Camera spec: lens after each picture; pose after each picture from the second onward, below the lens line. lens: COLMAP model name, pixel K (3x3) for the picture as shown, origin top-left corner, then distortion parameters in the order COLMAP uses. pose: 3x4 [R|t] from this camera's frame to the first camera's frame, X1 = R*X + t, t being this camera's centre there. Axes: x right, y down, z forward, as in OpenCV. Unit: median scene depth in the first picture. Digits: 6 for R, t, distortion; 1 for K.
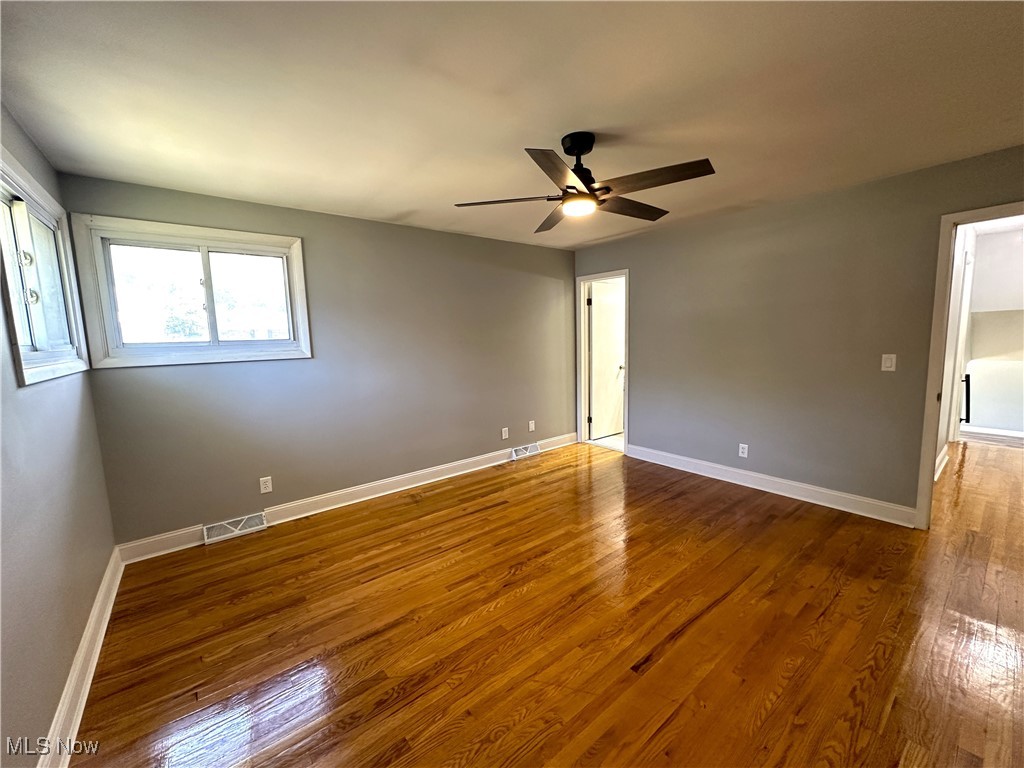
lens RADIAL K [[427.2, 0, 518.3], [0, 427.2, 384.8], [0, 0, 1]] dist [-0.001325, -0.000203]
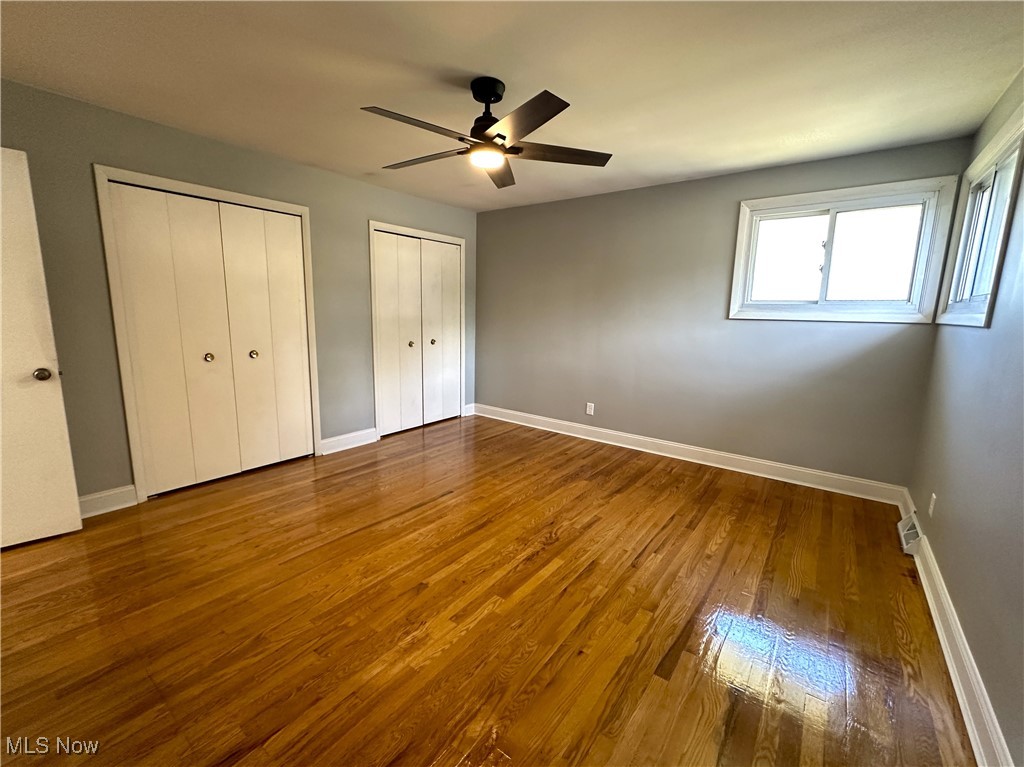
lens RADIAL K [[427.2, 0, 518.3], [0, 427.2, 384.3], [0, 0, 1]] dist [-0.001325, -0.000203]
pose [[-0.970263, 0.047153, -0.237415, 0.291786], [-0.024144, 0.957097, 0.288760, -0.186079], [0.240845, 0.285906, -0.927497, 1.851340]]
